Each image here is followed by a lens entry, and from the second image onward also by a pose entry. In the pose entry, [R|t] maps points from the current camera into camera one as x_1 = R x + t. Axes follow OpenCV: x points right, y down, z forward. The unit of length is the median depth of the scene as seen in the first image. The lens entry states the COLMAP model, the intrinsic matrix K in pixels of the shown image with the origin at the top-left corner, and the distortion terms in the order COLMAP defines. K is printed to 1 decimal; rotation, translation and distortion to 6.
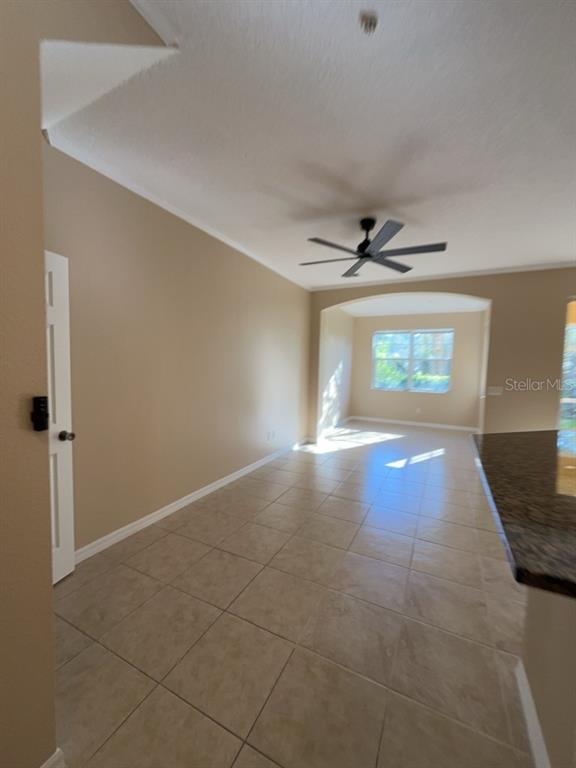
lens RADIAL K [[310.4, 0, 284.4], [0, 310.4, 384.6], [0, 0, 1]] dist [-0.000655, 0.000018]
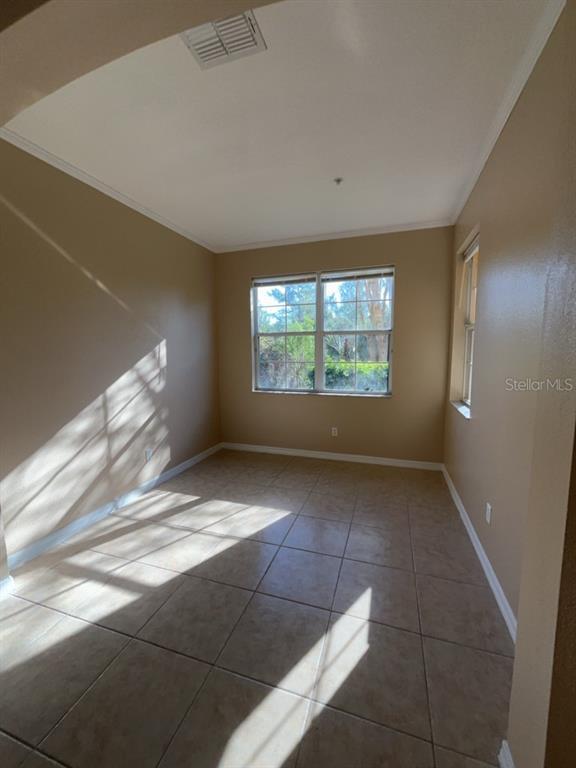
lens RADIAL K [[310.4, 0, 289.9], [0, 310.4, 384.2], [0, 0, 1]] dist [-0.000655, 0.000018]
pose [[0.985619, -0.050100, 0.161384, 0.273538], [0.042945, 0.997947, 0.047521, -0.022481], [-0.163433, -0.039907, 0.985747, 0.495197]]
